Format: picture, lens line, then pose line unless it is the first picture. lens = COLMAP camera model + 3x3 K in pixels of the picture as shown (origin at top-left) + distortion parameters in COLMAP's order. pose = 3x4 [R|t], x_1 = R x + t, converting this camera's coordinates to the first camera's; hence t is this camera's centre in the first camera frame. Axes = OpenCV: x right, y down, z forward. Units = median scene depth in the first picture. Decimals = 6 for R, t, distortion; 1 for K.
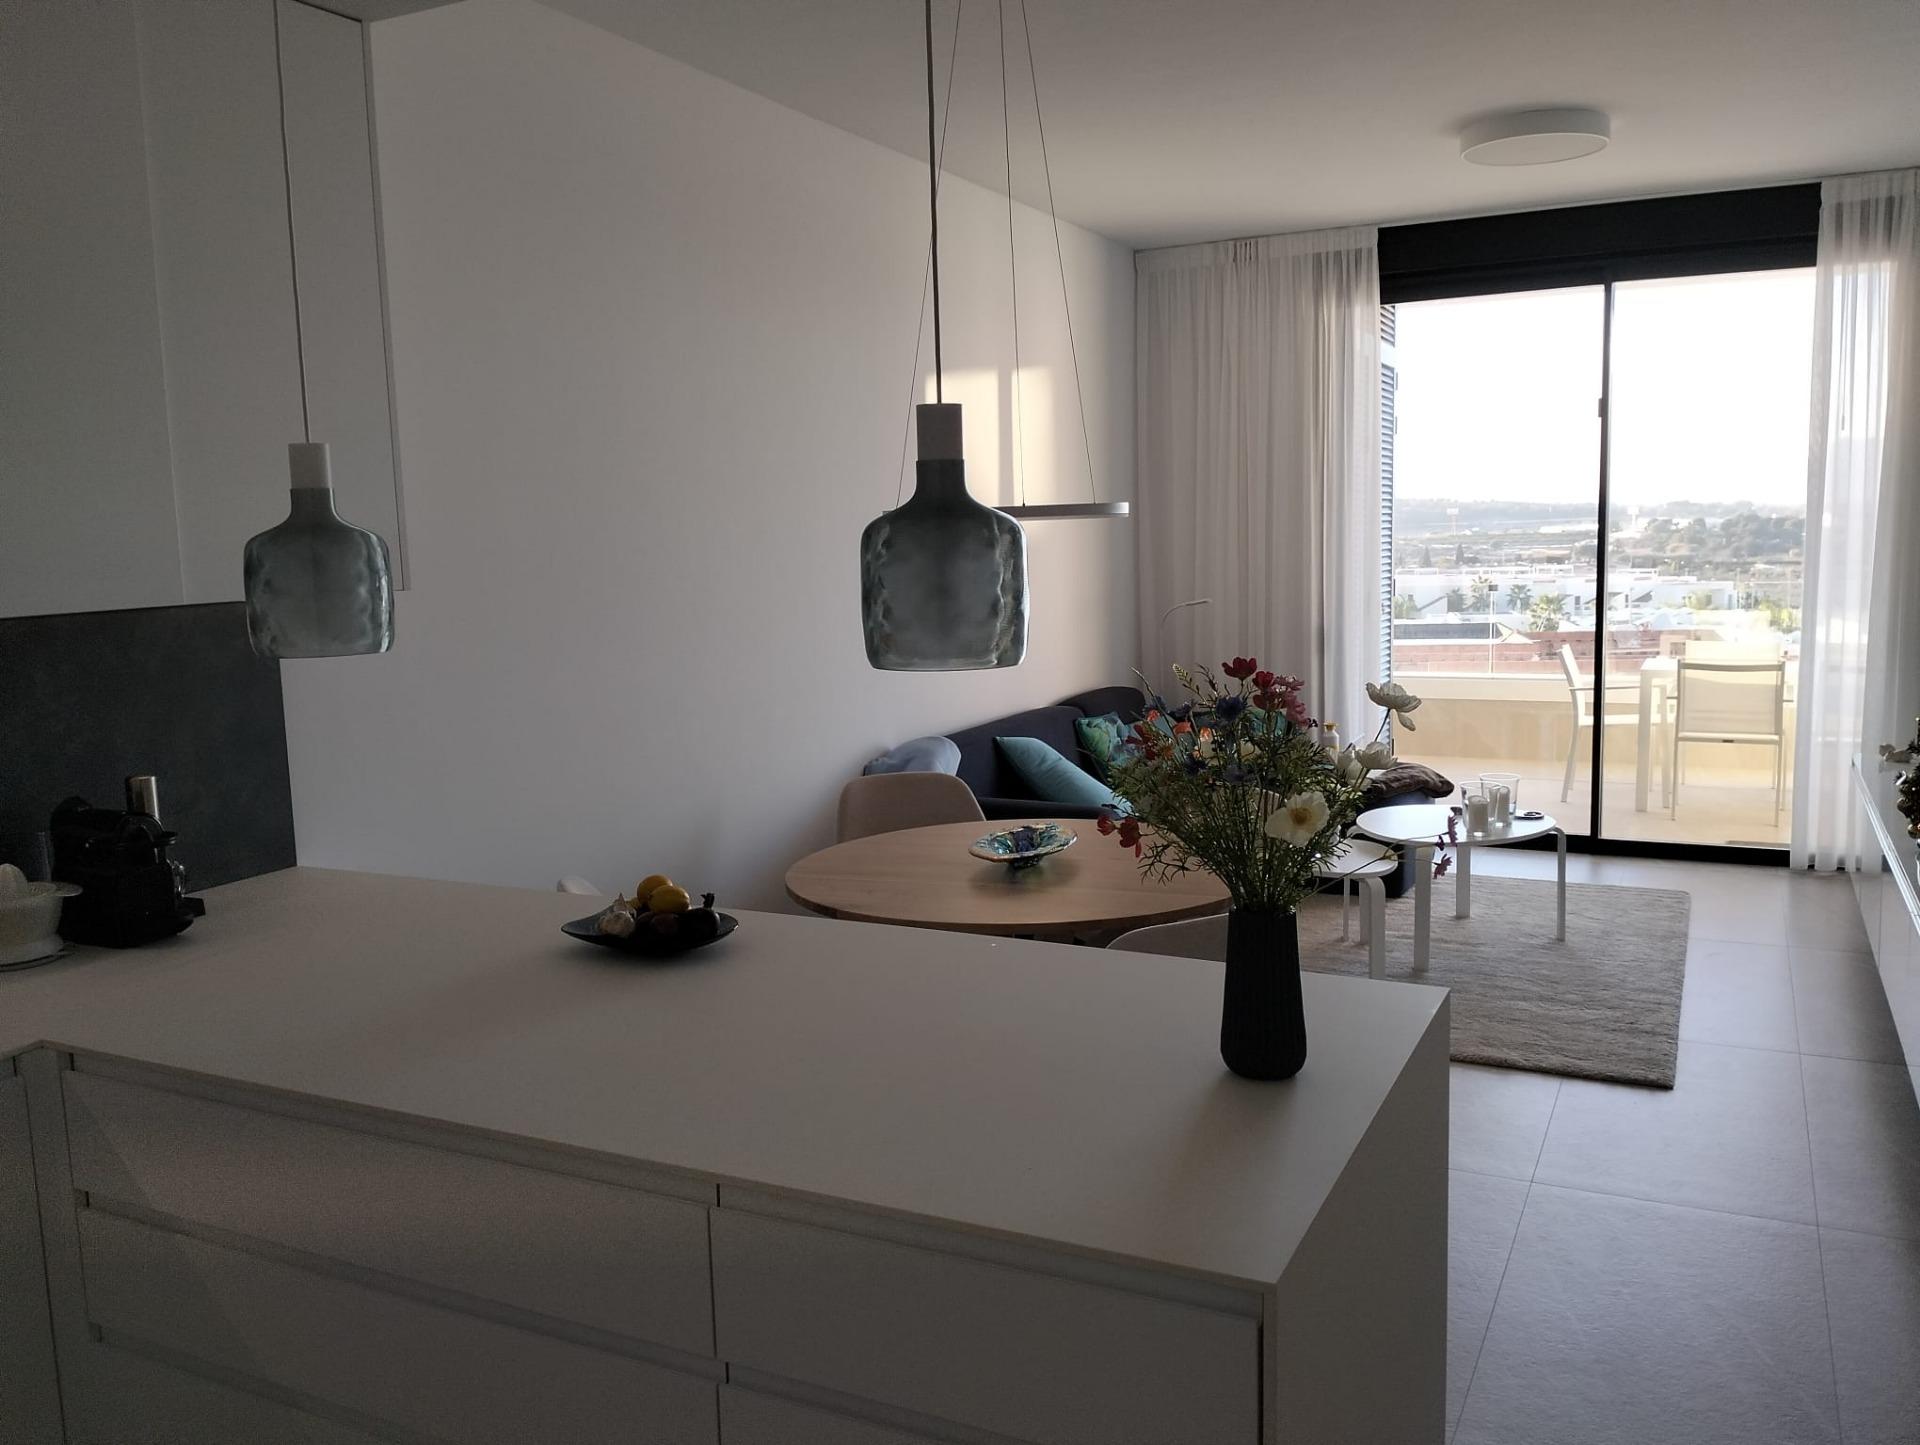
lens RADIAL K [[1547.8, 0, 960.0], [0, 1547.8, 722.5], [0, 0, 1]] dist [0.055777, -0.094930]
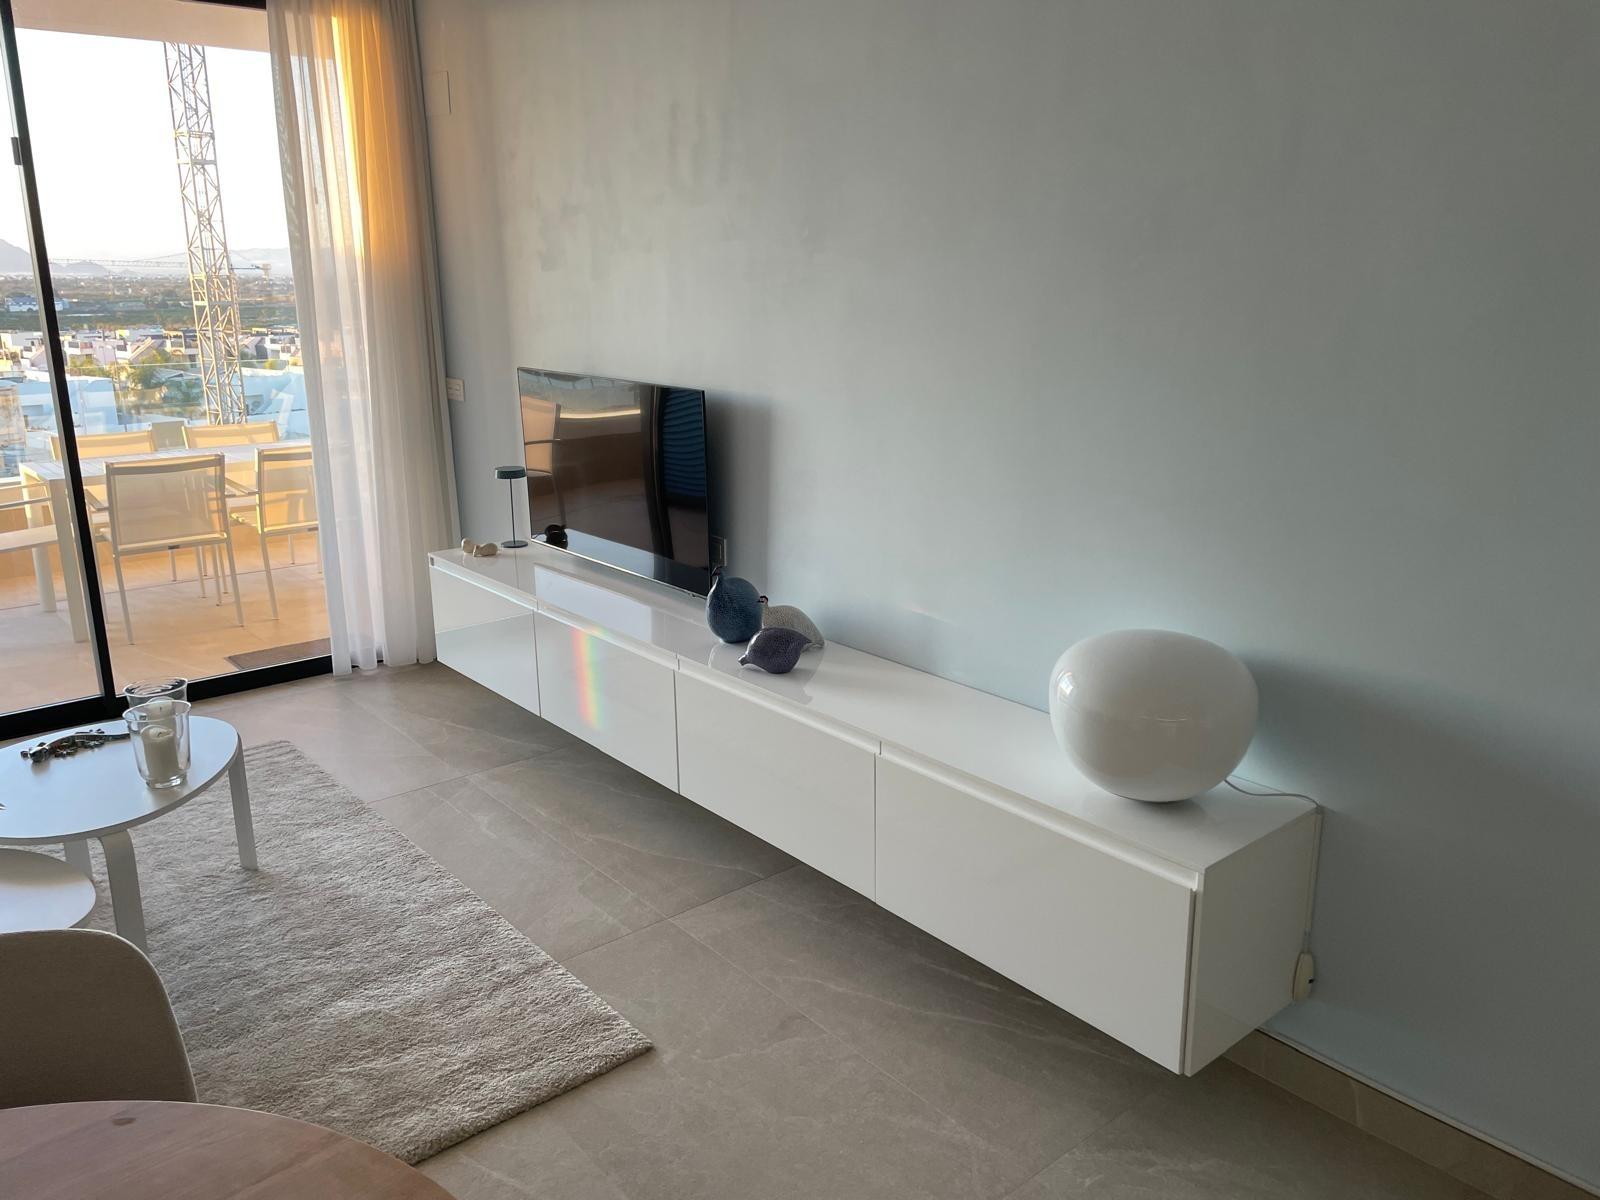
lens RADIAL K [[1210.7, 0, 800.0], [0, 1210.7, 600.0], [0, 0, 1]] dist [0.105110, -0.064317]
pose [[0.407892, -0.213900, 0.887621, -0.009402], [0.112703, 0.976531, 0.183535, -0.052805], [-0.906048, 0.025175, 0.422426, 0.384801]]
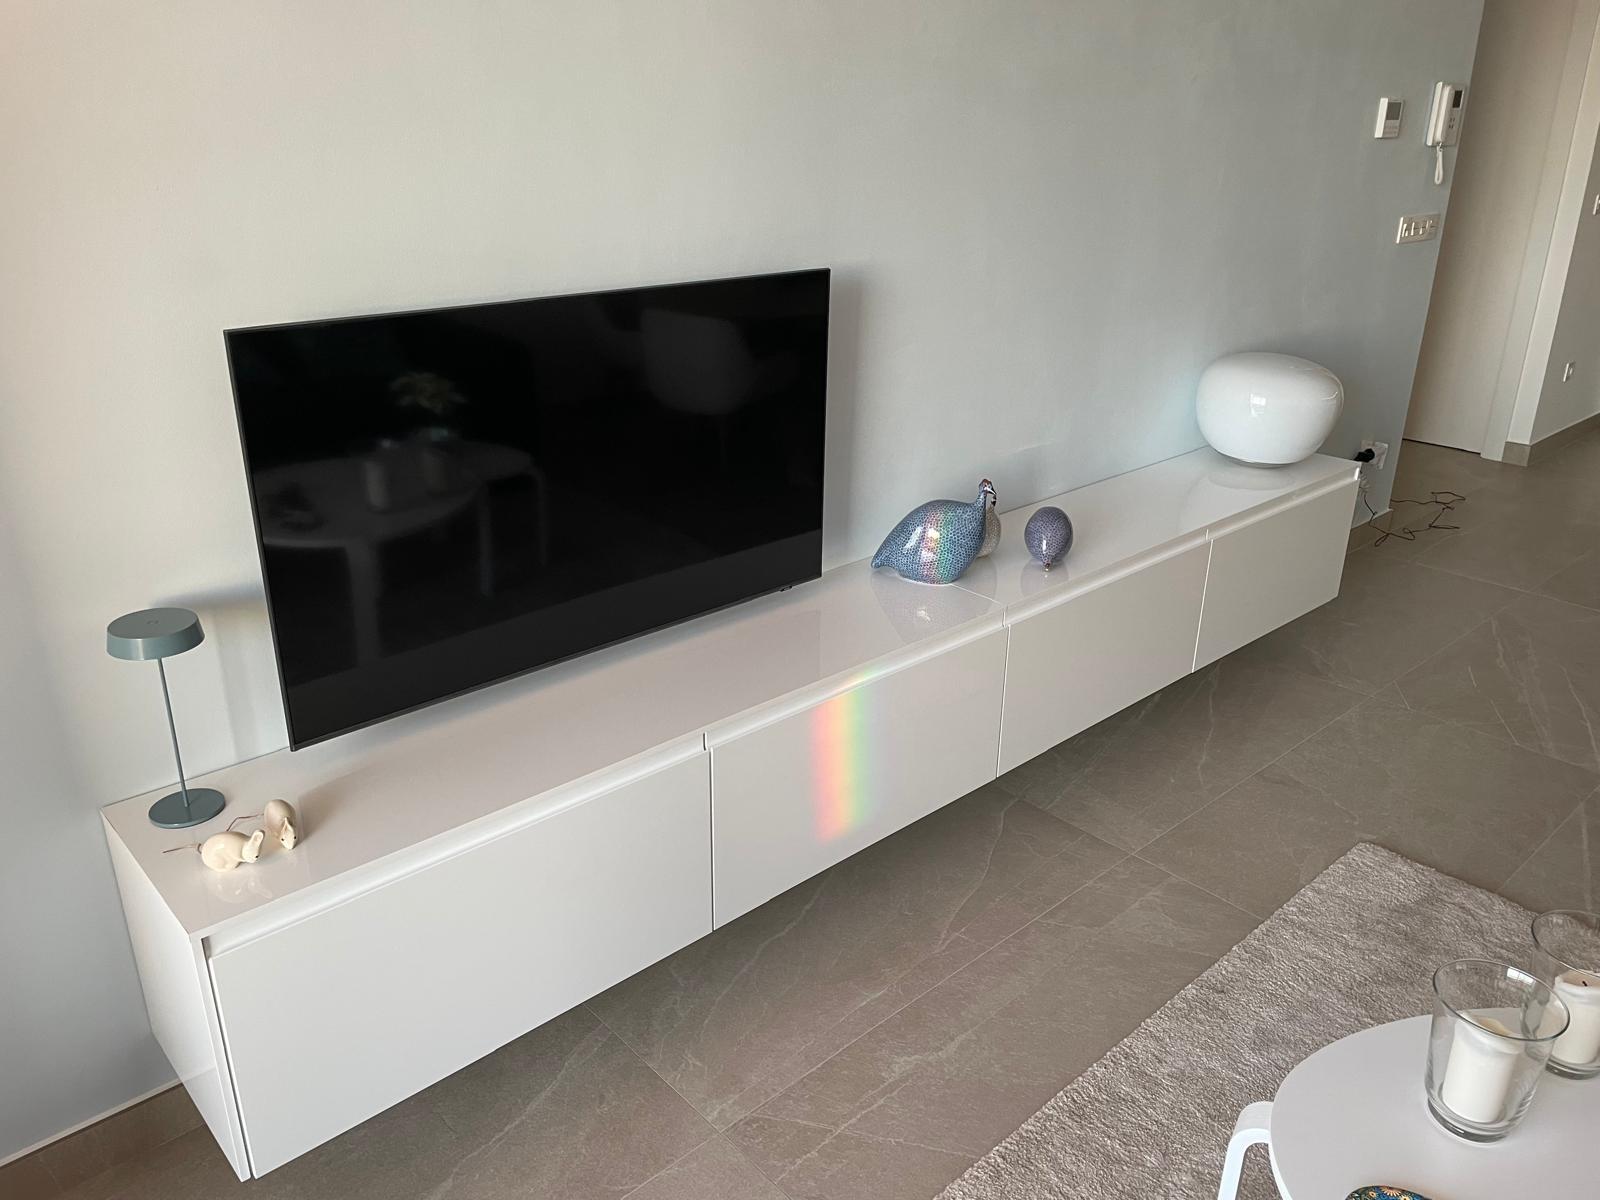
lens RADIAL K [[1289.9, 0, 800.0], [0, 1289.9, 600.0], [0, 0, 1]] dist [0.055777, -0.094930]
pose [[-0.939875, -0.135015, 0.313698, 0.306726], [0.036402, 0.873700, 0.485102, -0.136469], [-0.339573, 0.467354, -0.816253, 0.931052]]
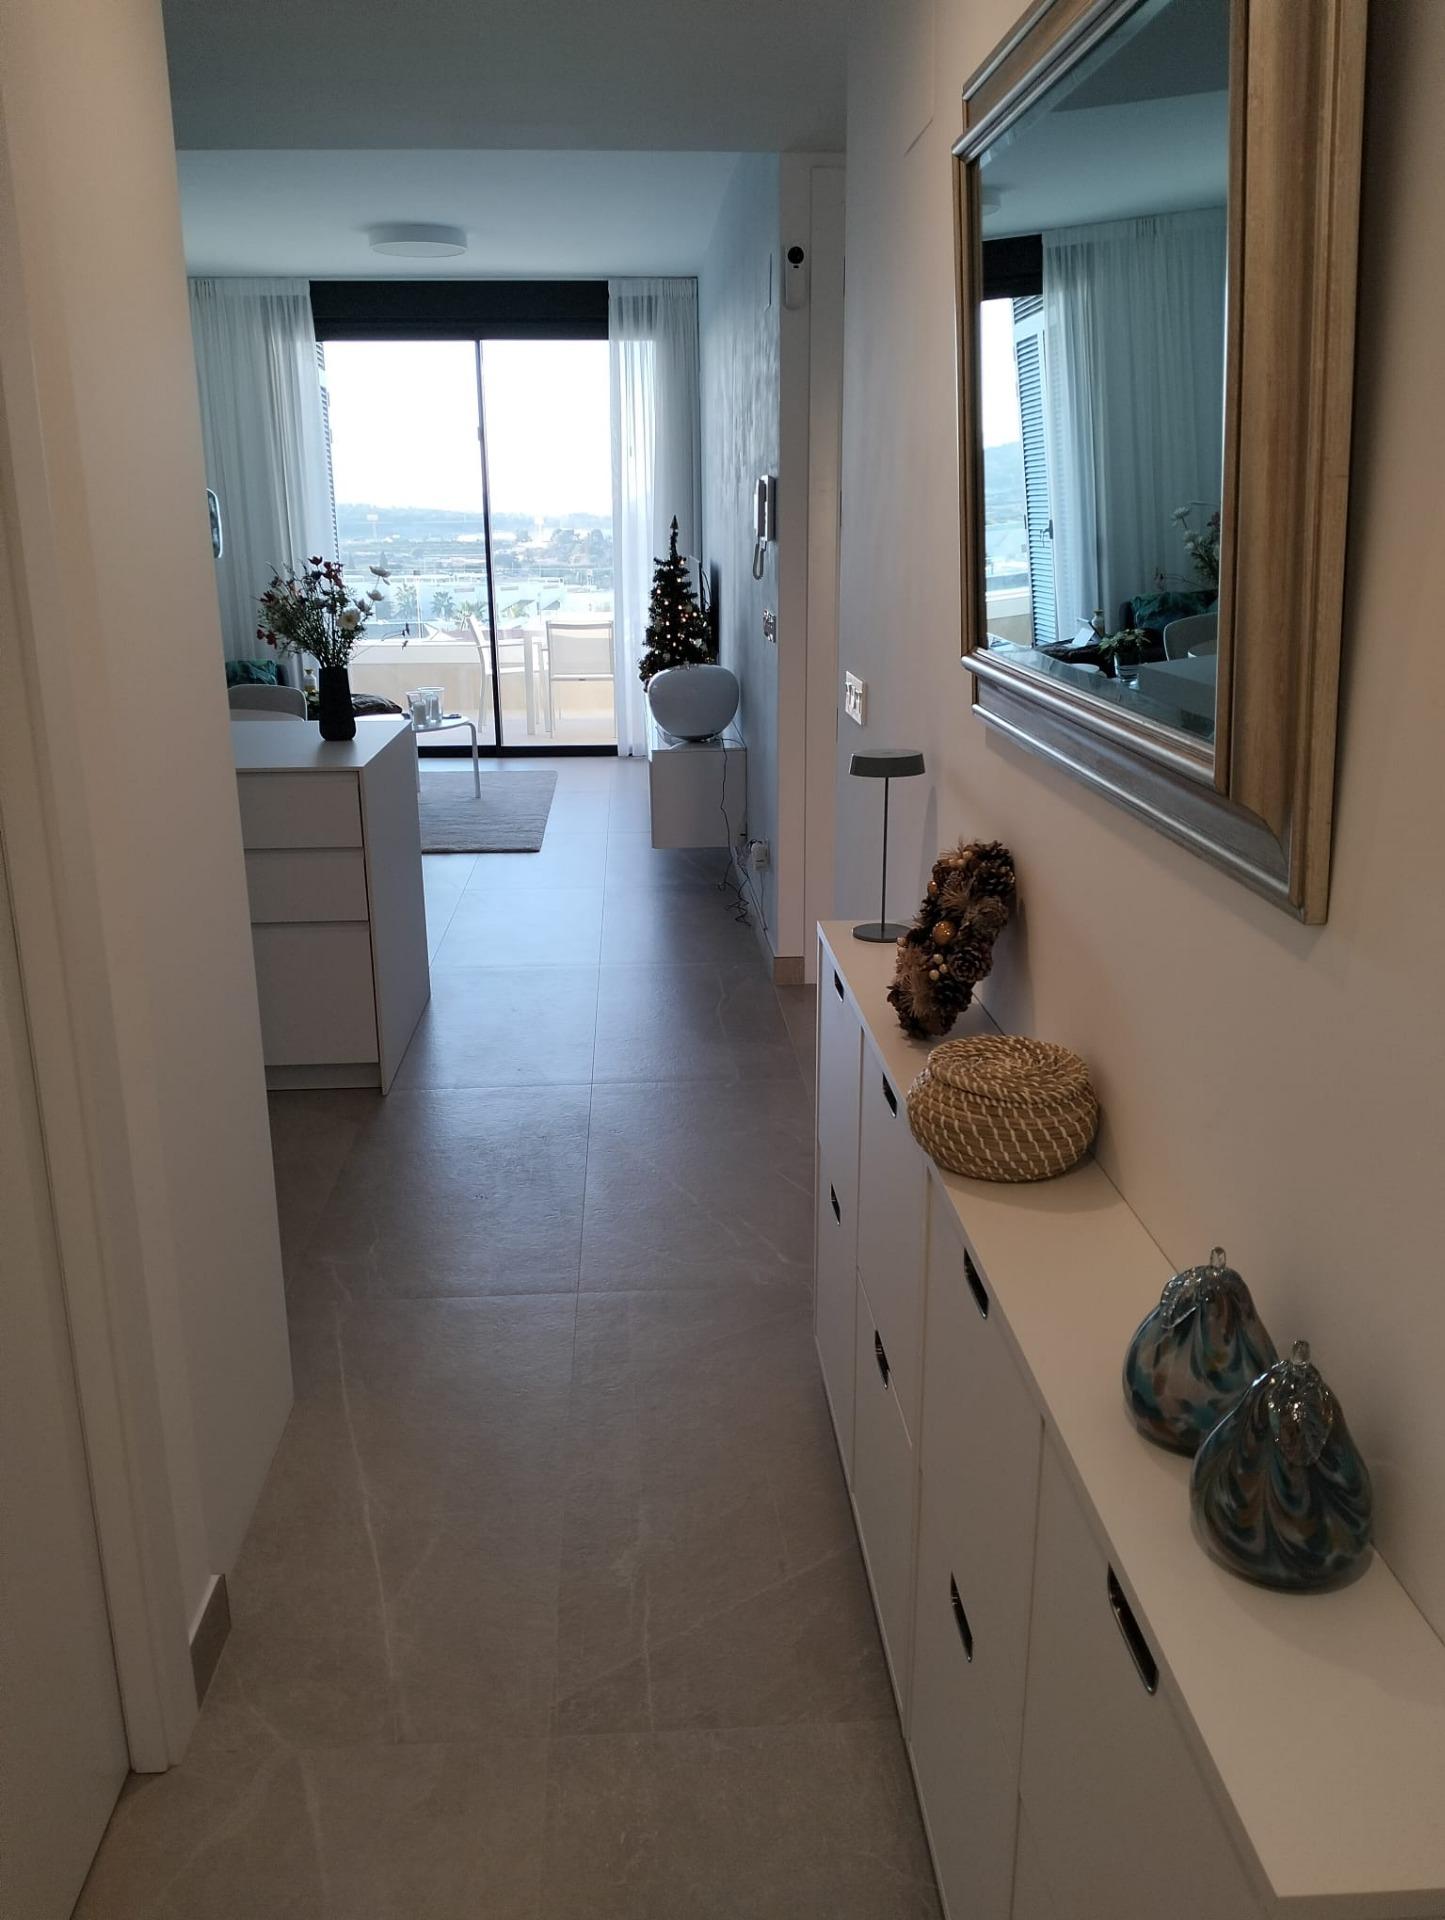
lens RADIAL K [[1540.3, 0, 731.9], [0, 1540.3, 1036.7], [0, 0, 1]] dist [0.008357, -0.093734]
pose [[0.866578, -0.138026, 0.479575, -0.122500], [0.044185, 0.978437, 0.201762, 0.056892], [-0.497082, -0.153652, 0.853991, -0.354426]]
